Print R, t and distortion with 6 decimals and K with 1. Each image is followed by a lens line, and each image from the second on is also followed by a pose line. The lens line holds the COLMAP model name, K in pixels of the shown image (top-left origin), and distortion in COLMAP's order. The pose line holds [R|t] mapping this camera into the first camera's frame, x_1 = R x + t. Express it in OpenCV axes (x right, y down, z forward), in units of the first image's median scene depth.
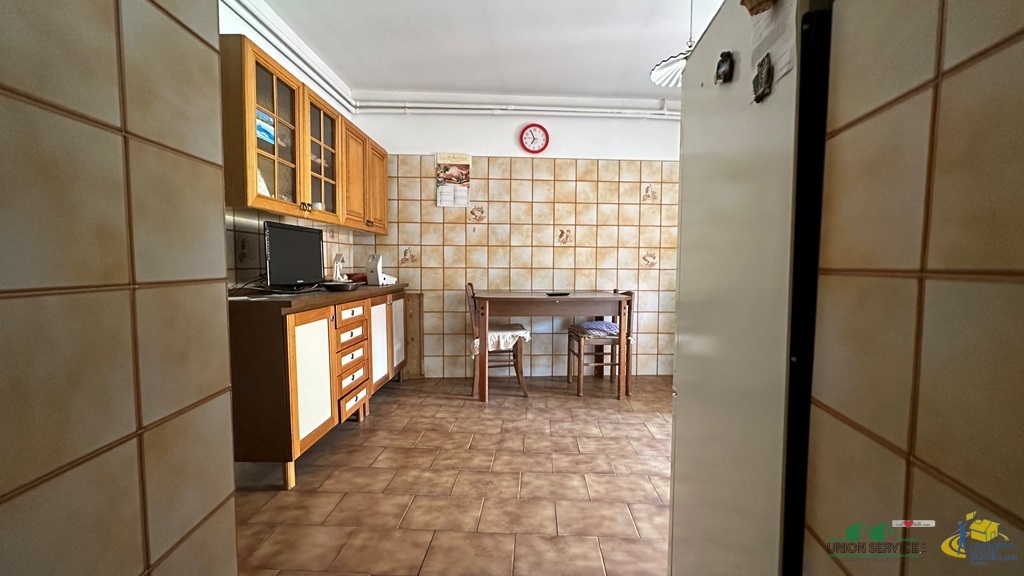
lens RADIAL K [[406.4, 0, 514.1], [0, 406.4, 289.3], [0, 0, 1]] dist [0.000802, -0.000184]
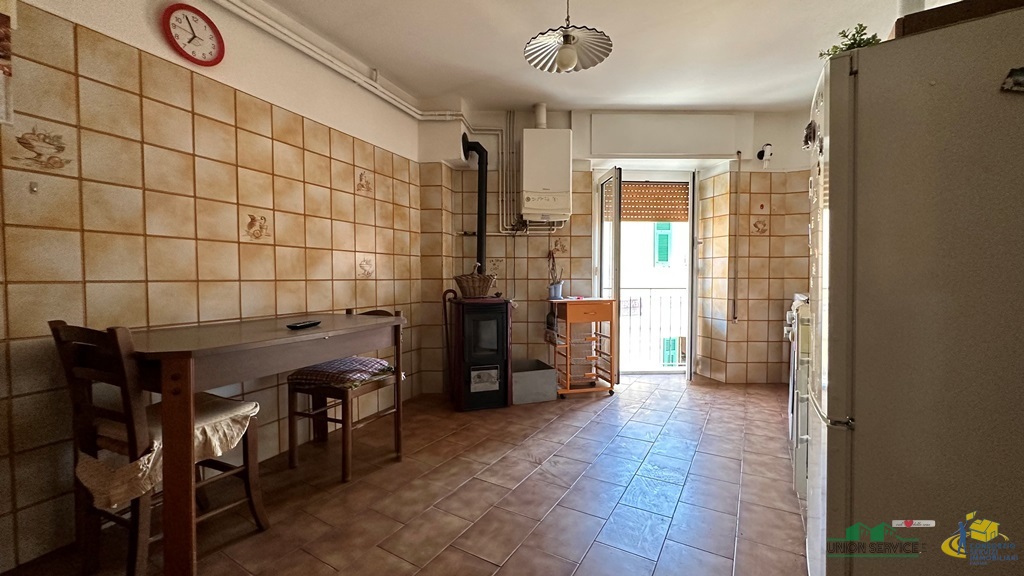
lens RADIAL K [[406.4, 0, 513.8], [0, 406.4, 289.0], [0, 0, 1]] dist [0.000802, -0.000184]
pose [[0.475138, -0.032730, 0.879302, -0.226646], [0.053341, 0.998542, 0.008345, -0.024159], [-0.878293, 0.042937, 0.476191, 0.394922]]
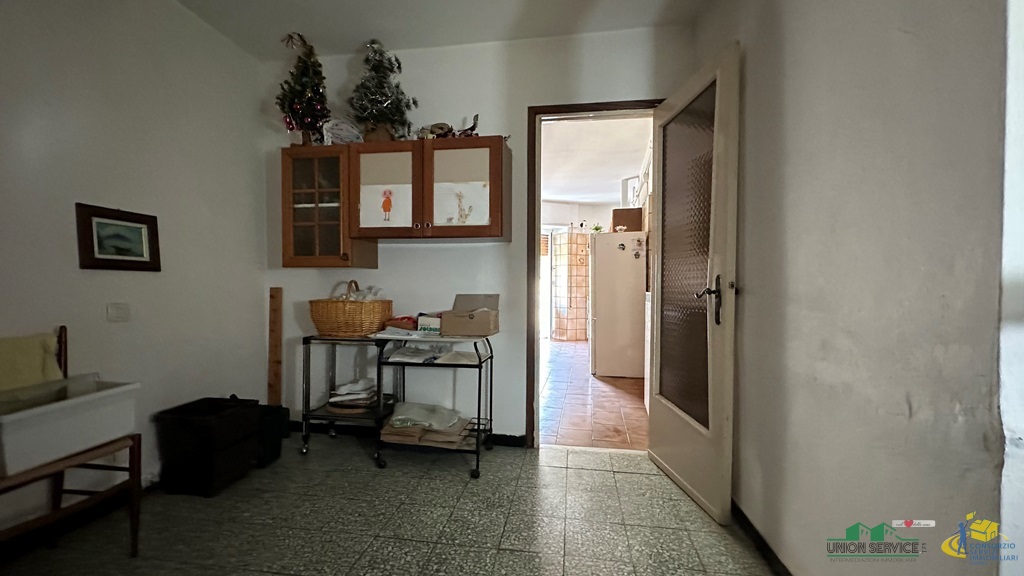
lens RADIAL K [[406.4, 0, 516.5], [0, 406.4, 289.4], [0, 0, 1]] dist [0.000802, -0.000184]
pose [[0.131526, -0.008840, 0.991273, -1.104192], [0.050555, 0.998719, 0.002198, -0.016547], [-0.990023, 0.049824, 0.131804, 0.392771]]
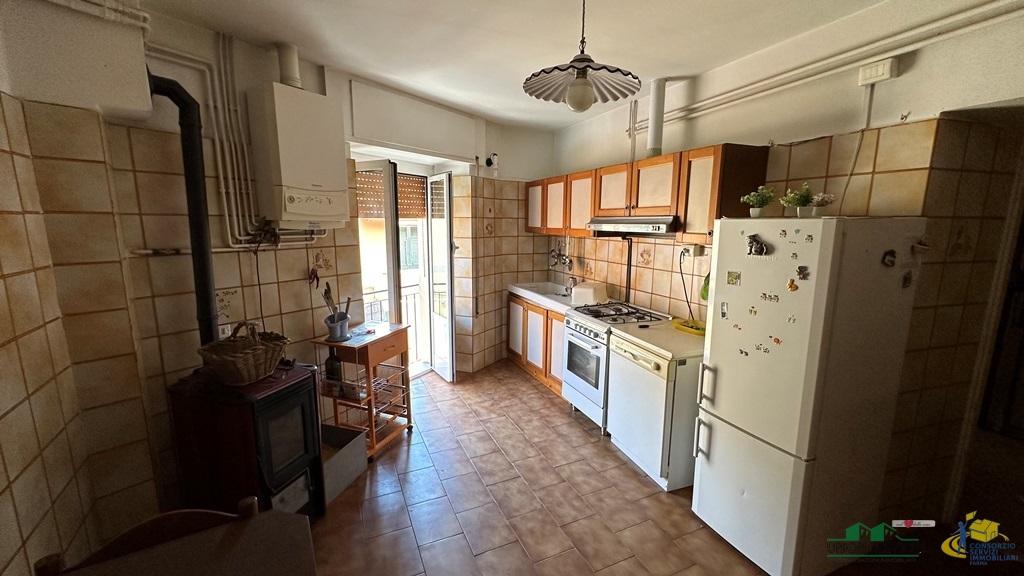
lens RADIAL K [[406.4, 0, 516.5], [0, 406.4, 289.5], [0, 0, 1]] dist [0.000802, -0.000184]
pose [[-0.448052, -0.154519, 0.880553, -0.086188], [0.043116, 0.980069, 0.193921, -0.191773], [-0.892967, 0.124853, -0.432459, 0.780851]]
